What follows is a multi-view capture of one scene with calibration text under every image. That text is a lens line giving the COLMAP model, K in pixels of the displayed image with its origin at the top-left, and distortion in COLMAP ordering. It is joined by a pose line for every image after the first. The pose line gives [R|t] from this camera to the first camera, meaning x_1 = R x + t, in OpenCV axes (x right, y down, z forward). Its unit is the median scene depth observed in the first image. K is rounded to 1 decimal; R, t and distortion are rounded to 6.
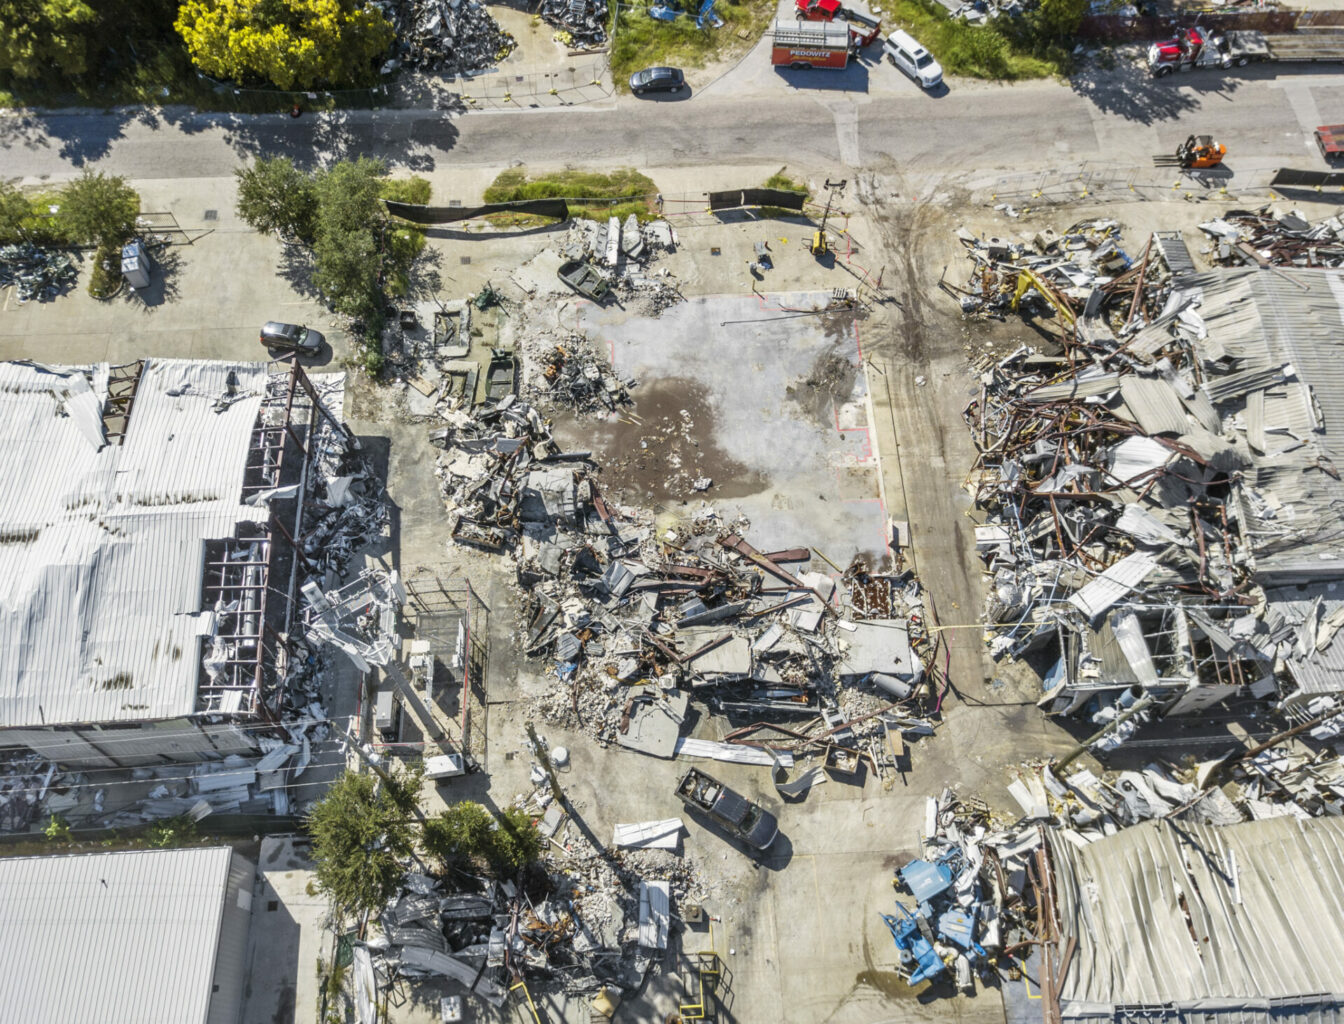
lens RADIAL K [[1118.0, 0, 673.0], [0, 1118.0, 558.1], [0, 0, 1]] dist [0.017526, 0.005999]
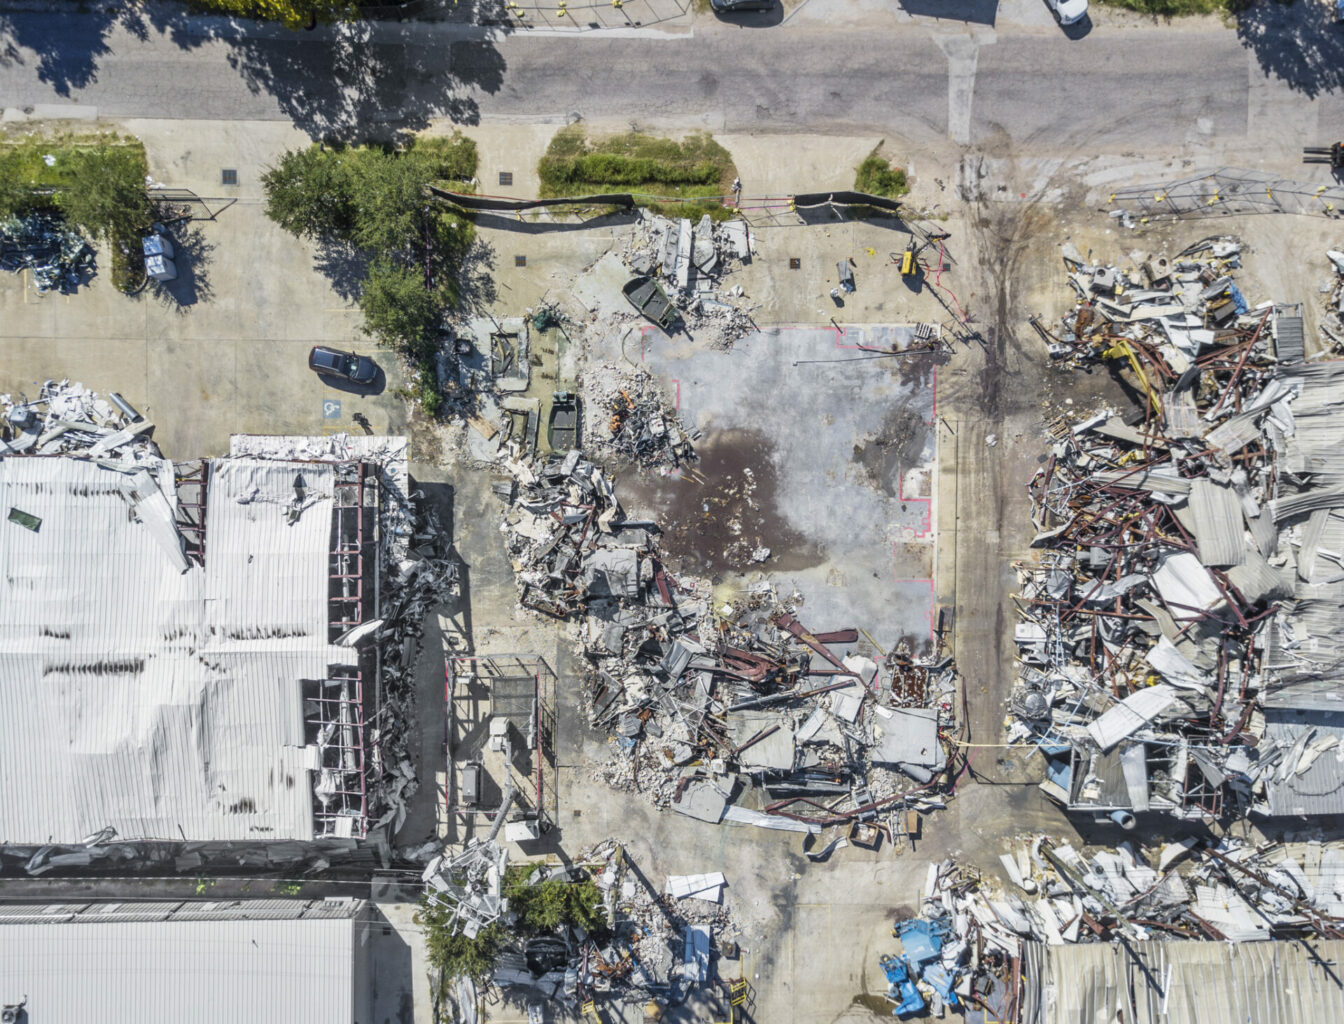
lens RADIAL K [[1118.0, 0, 673.0], [0, 1118.0, 558.1], [0, 0, 1]] dist [0.017526, 0.005999]
pose [[0.998530, 0.049593, 0.021873, -0.080589], [-0.054066, 0.882727, 0.466765, -0.564048], [0.003840, -0.467261, 0.884111, 0.095241]]
